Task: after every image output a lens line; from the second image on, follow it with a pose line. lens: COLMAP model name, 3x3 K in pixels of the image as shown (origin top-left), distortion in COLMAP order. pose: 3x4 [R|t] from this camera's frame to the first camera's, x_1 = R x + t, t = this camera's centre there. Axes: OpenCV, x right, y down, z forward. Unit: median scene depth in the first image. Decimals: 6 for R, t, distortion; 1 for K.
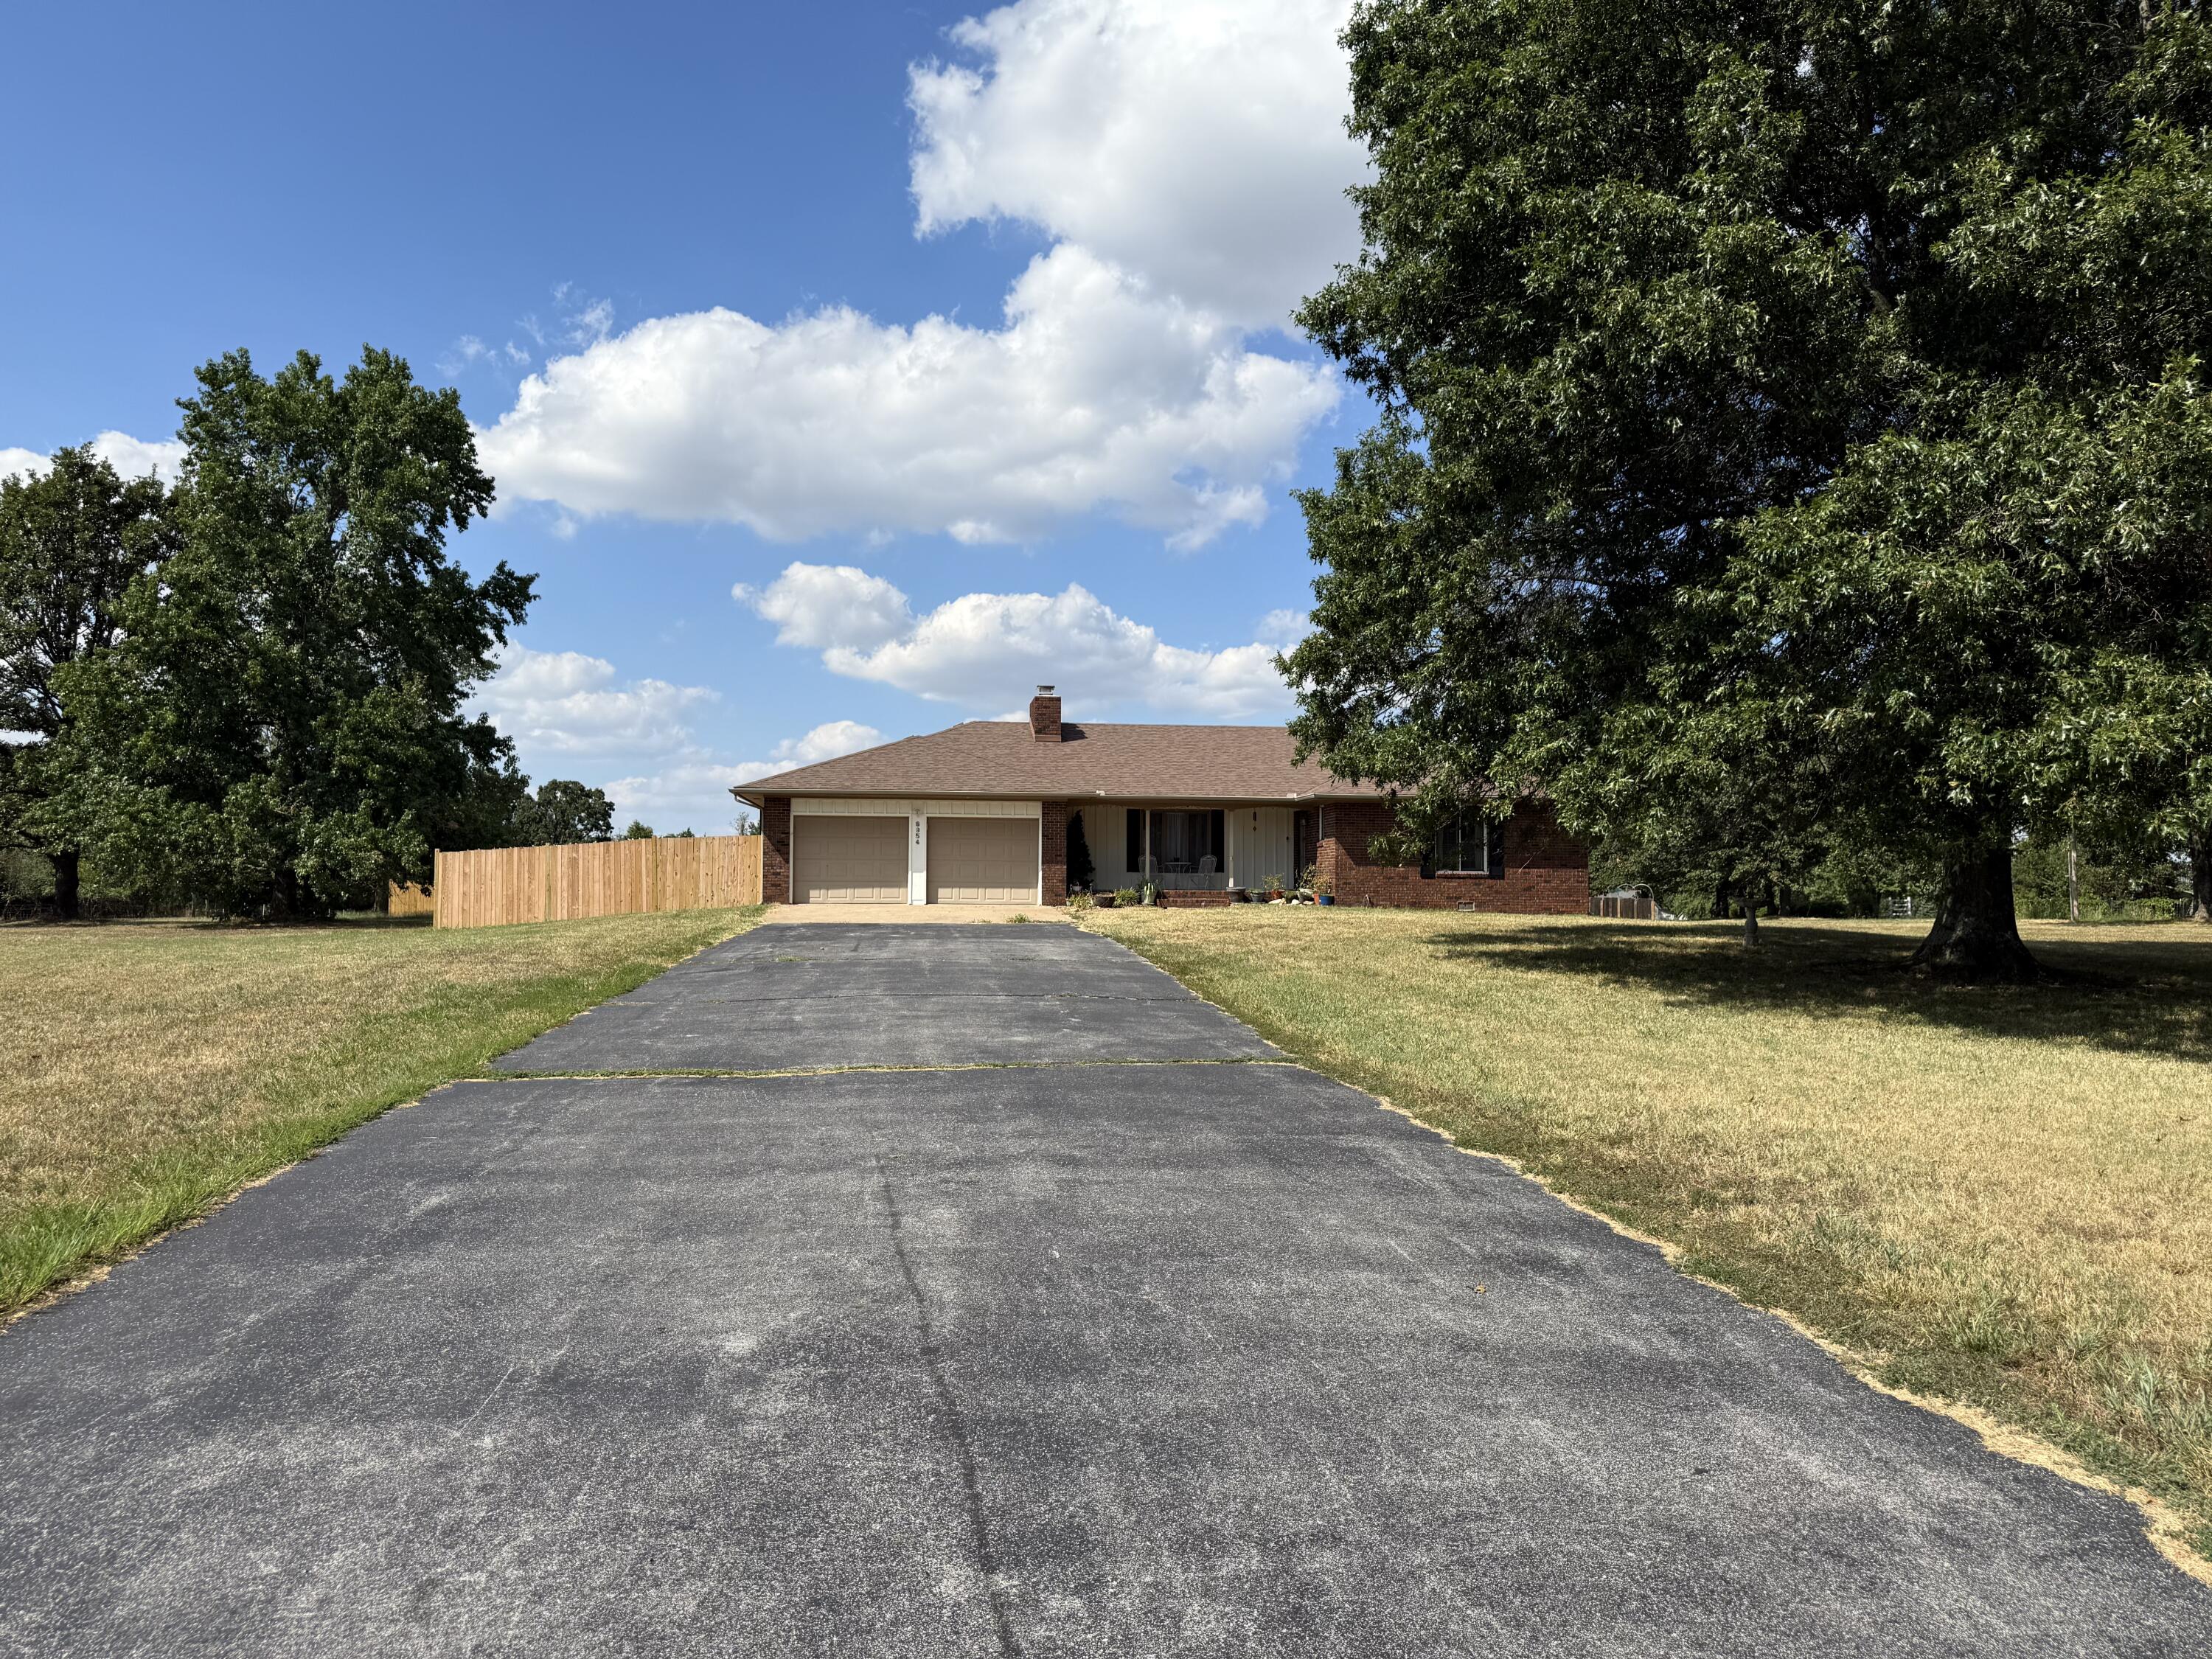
lens RADIAL K [[1519.1, 0, 1106.0], [0, 1519.1, 829.5], [0, 0, 1]] dist [0.143252, -0.096796]
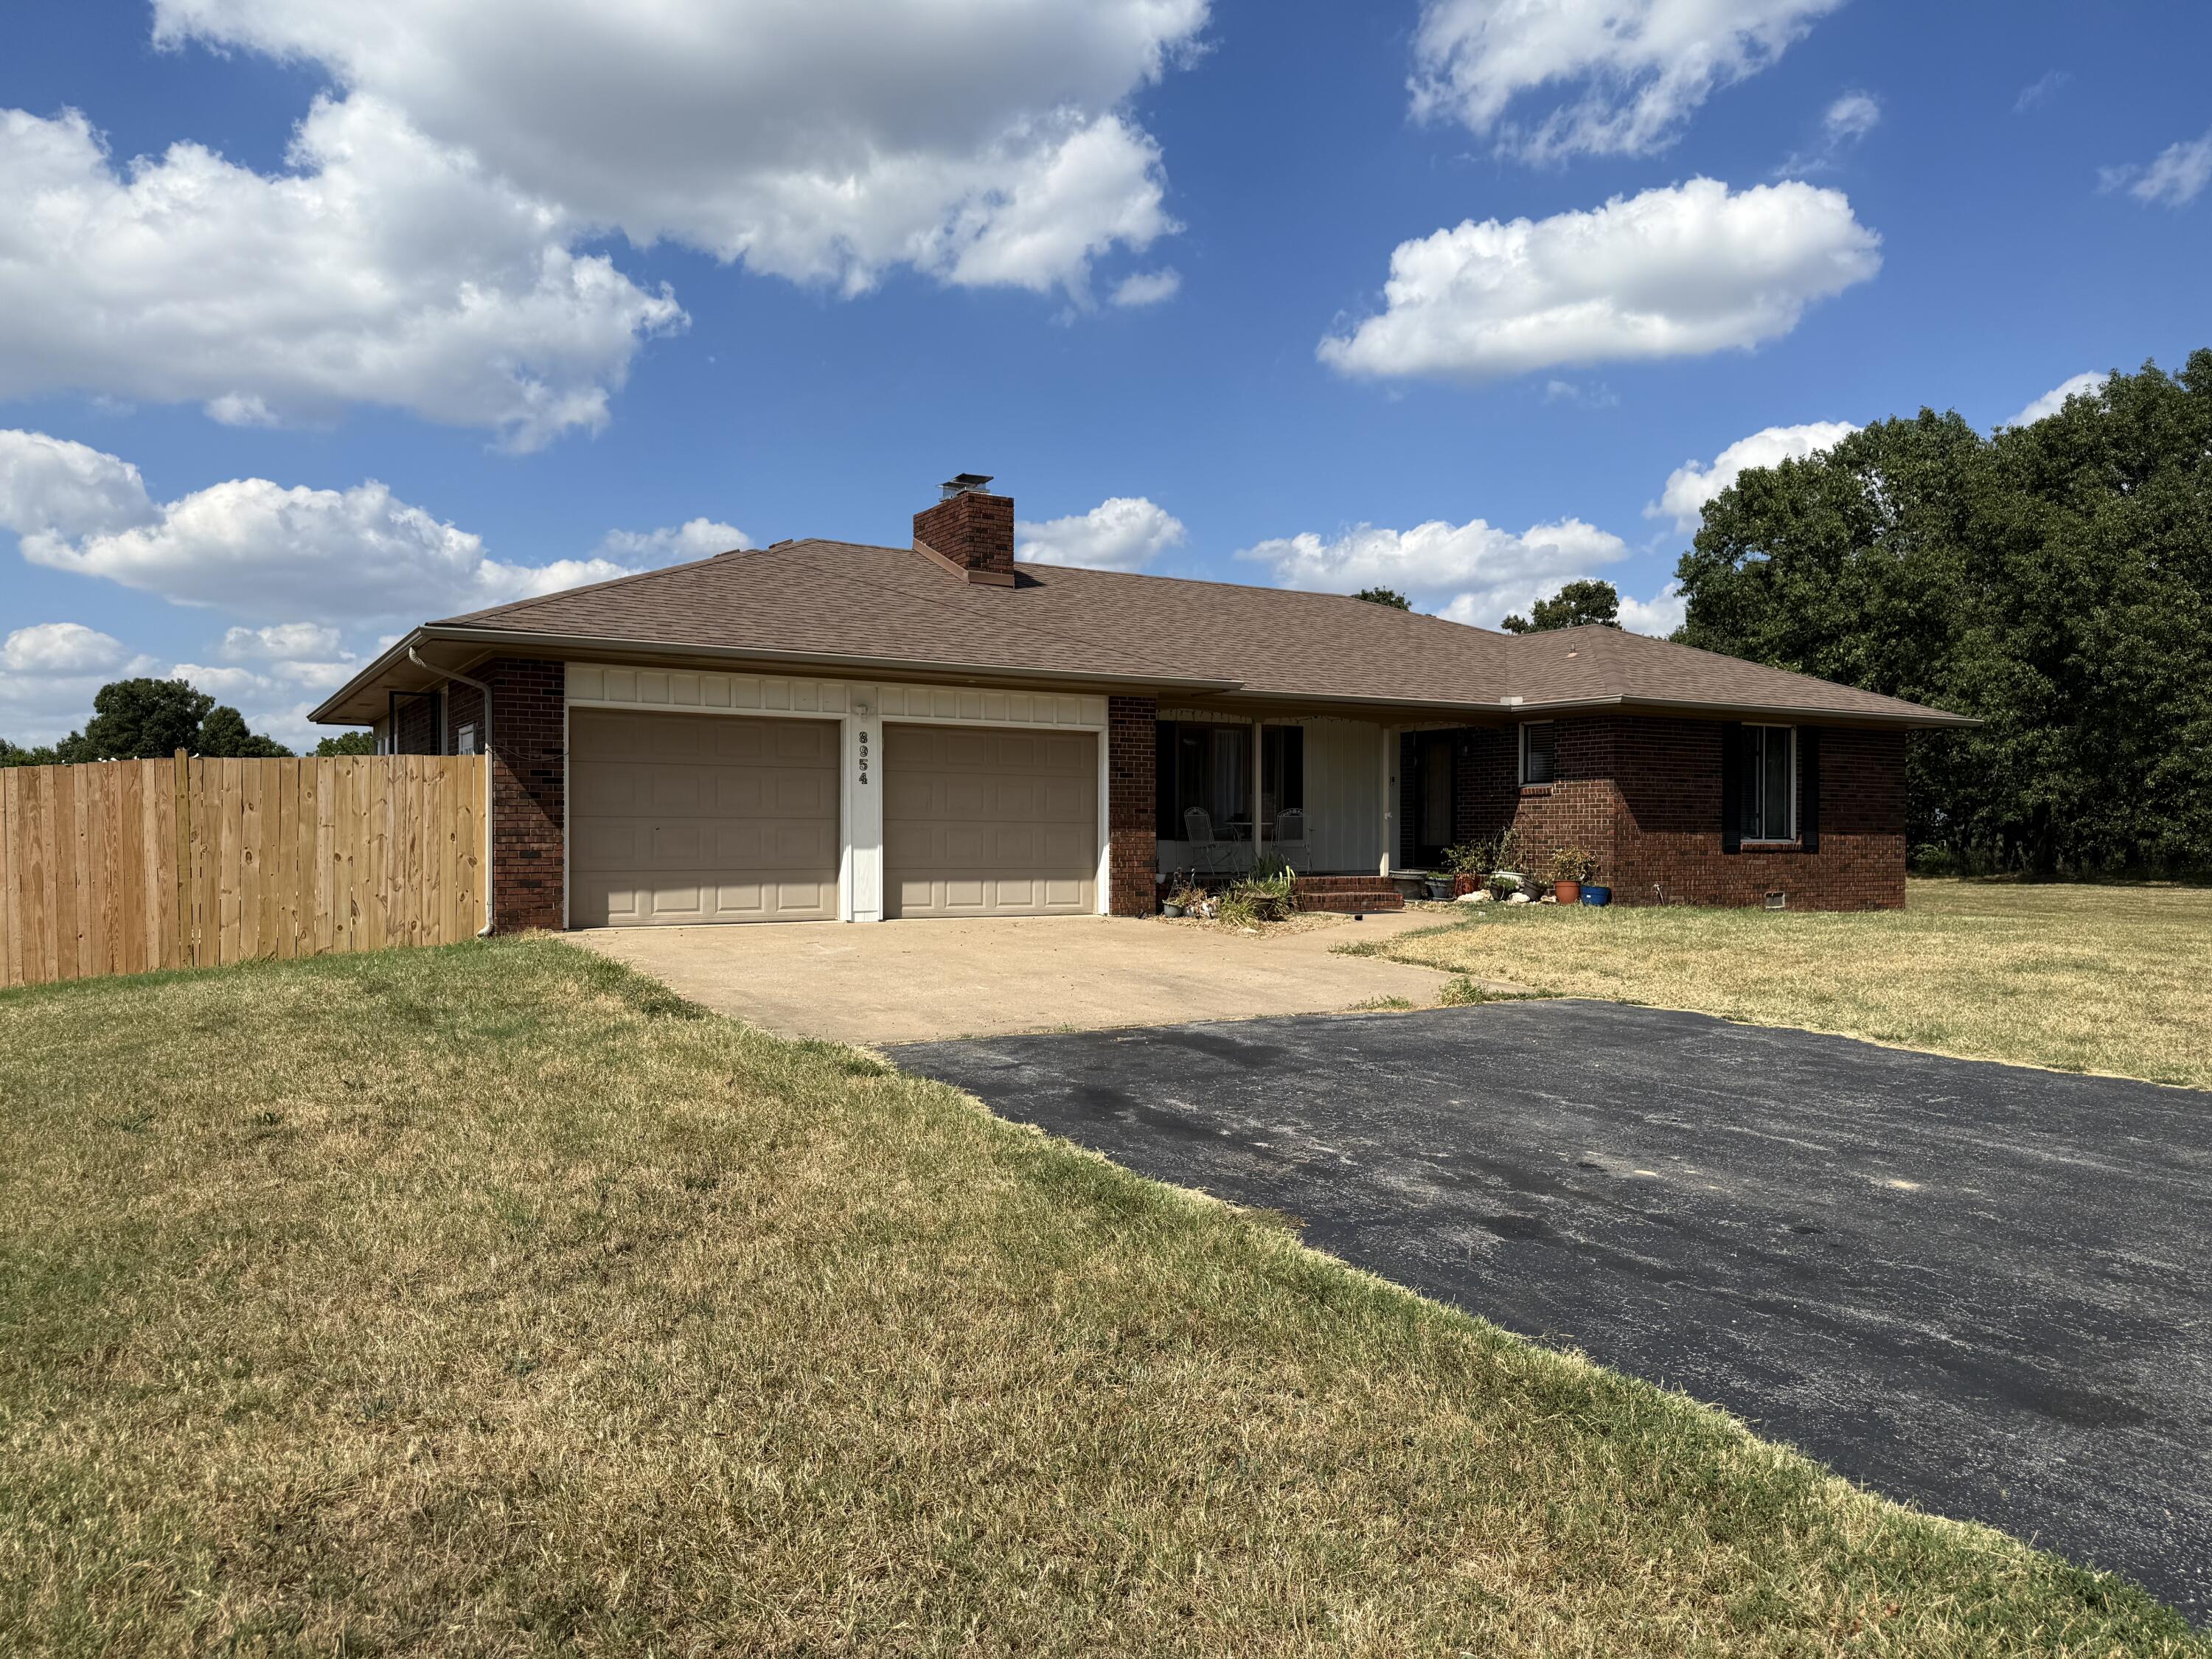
lens RADIAL K [[1546.8, 0, 1106.0], [0, 1546.8, 829.5], [0, 0, 1]] dist [0.082942, -0.106408]
pose [[0.915250, -0.001076, 0.402885, -0.237393], [-0.014973, 0.999215, 0.036683, 0.005503], [-0.402608, -0.039606, 0.914515, 0.563058]]
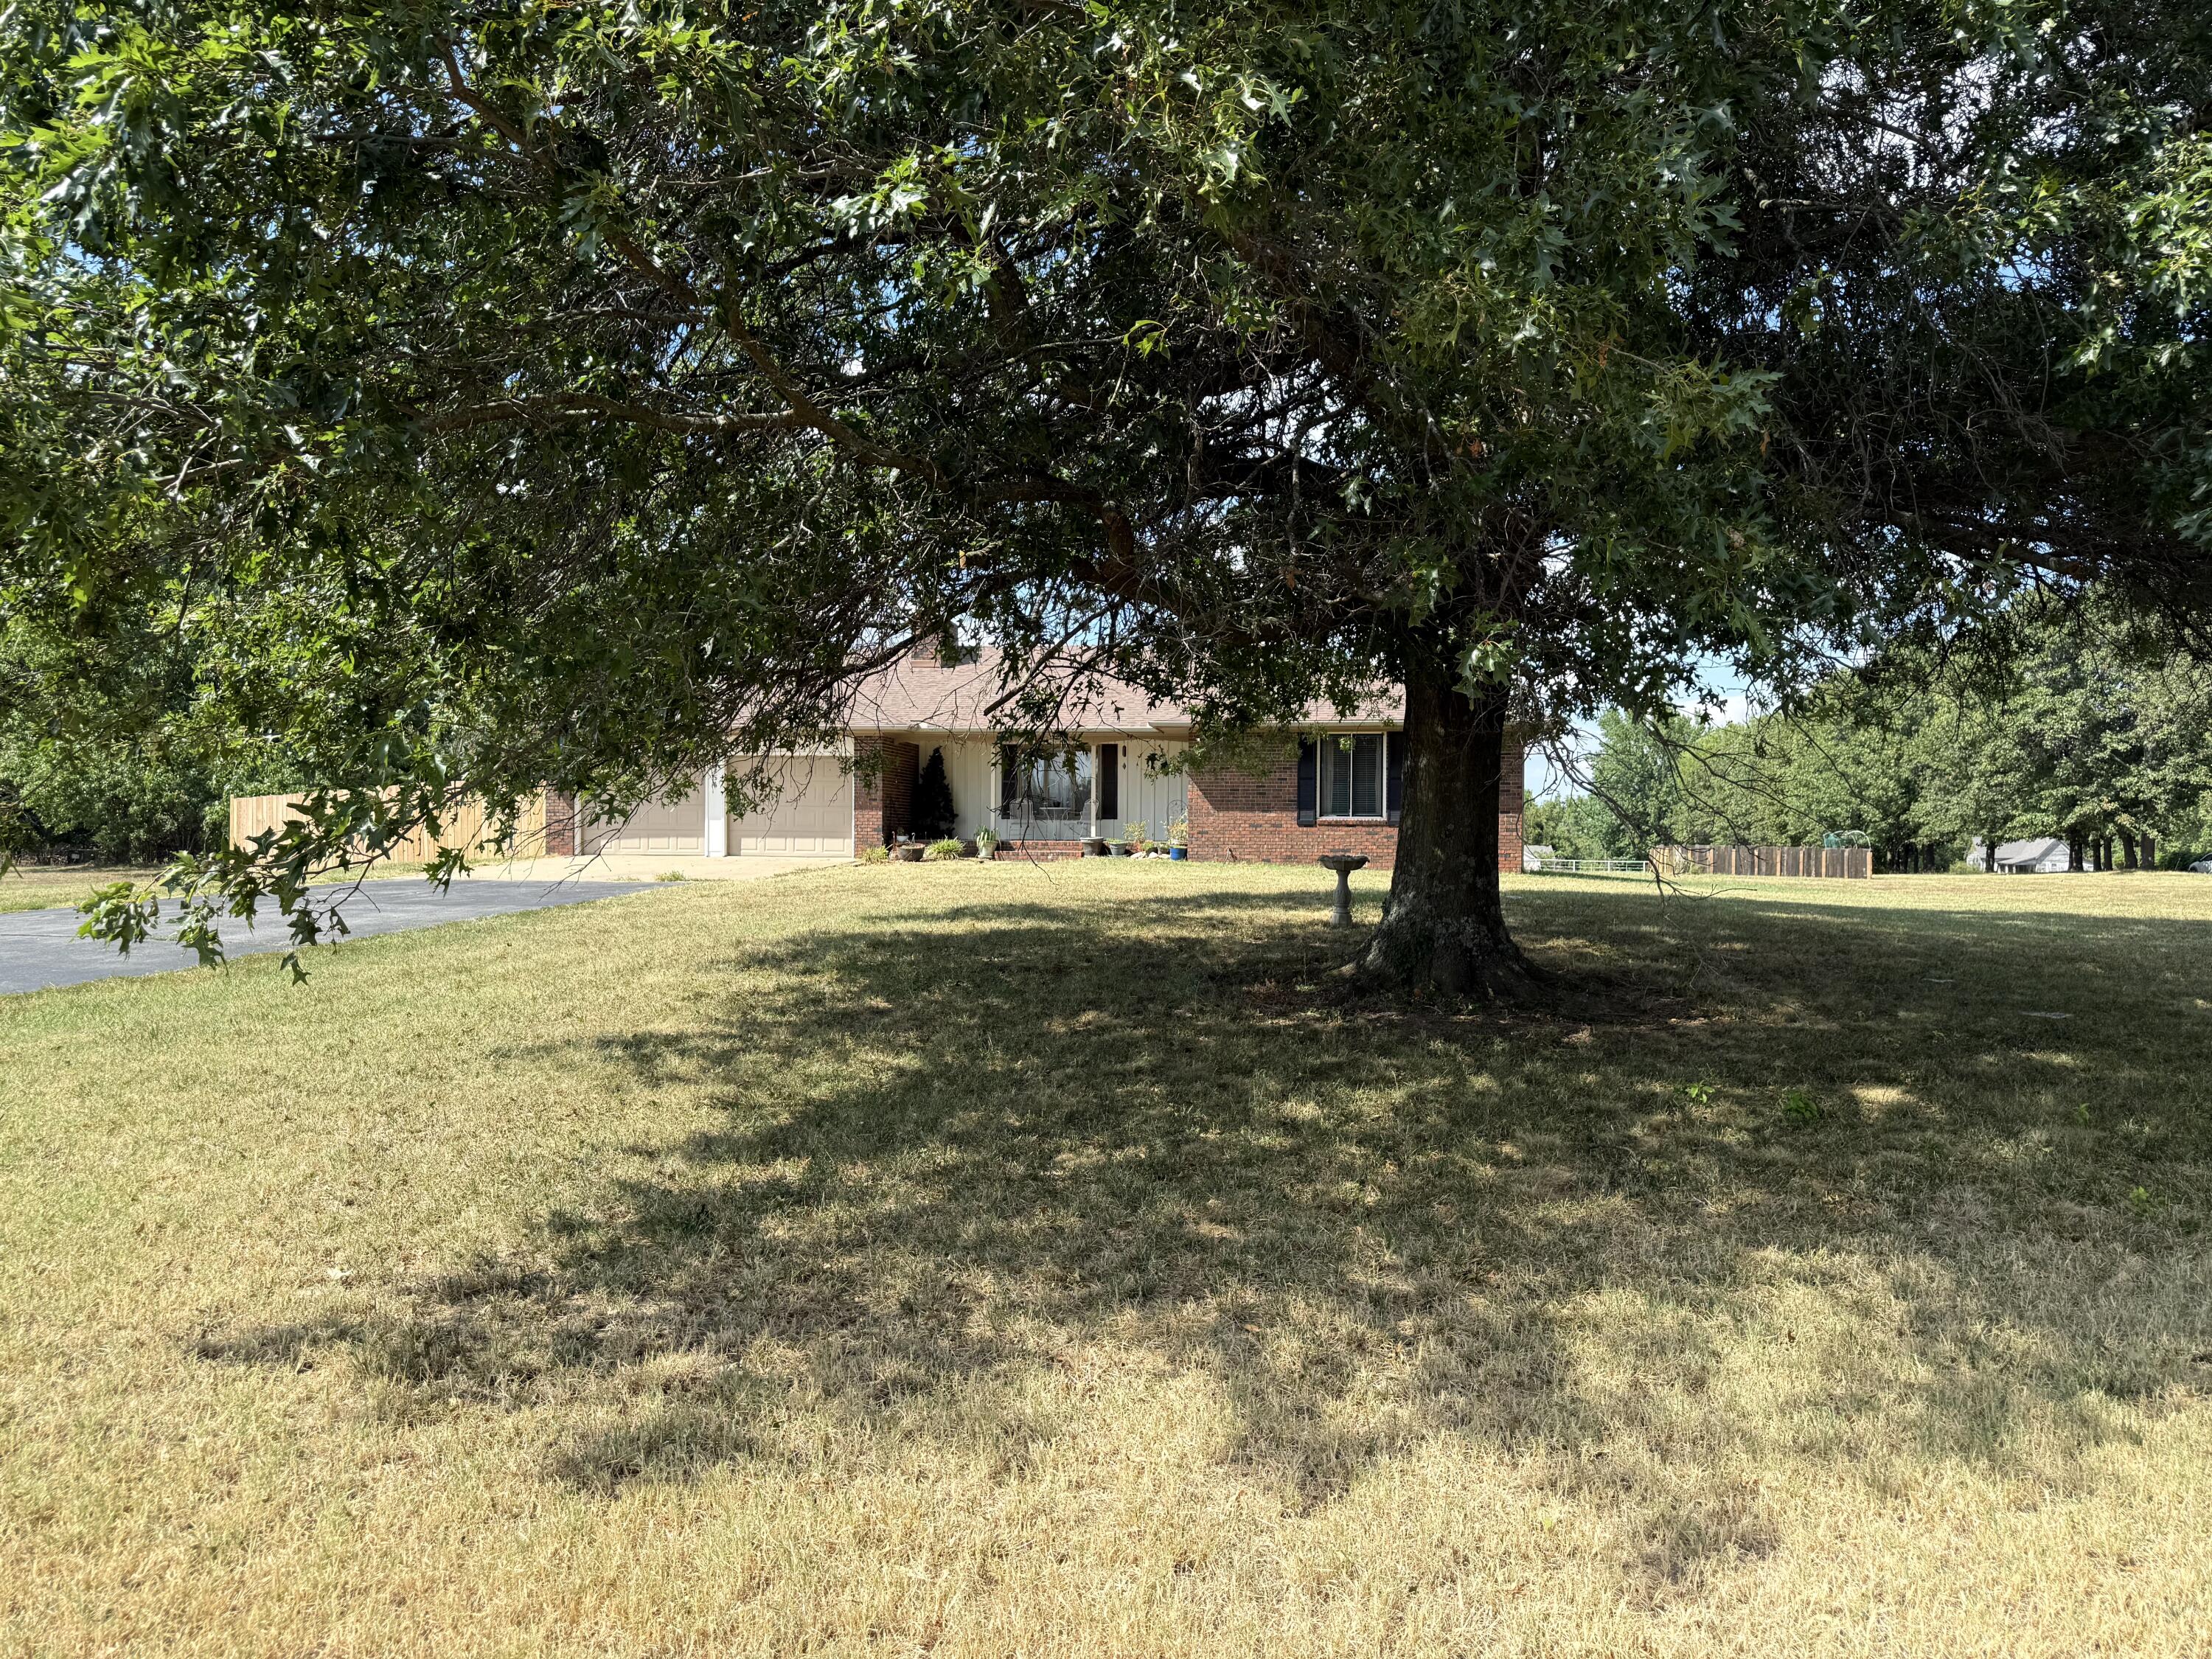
lens RADIAL K [[1546.8, 0, 1106.0], [0, 1546.8, 829.5], [0, 0, 1]] dist [0.082942, -0.106408]
pose [[0.966022, -0.000816, -0.258460, 0.317958], [0.009714, 0.999403, 0.033151, 0.006210], [0.258279, -0.034535, 0.965453, 0.200757]]
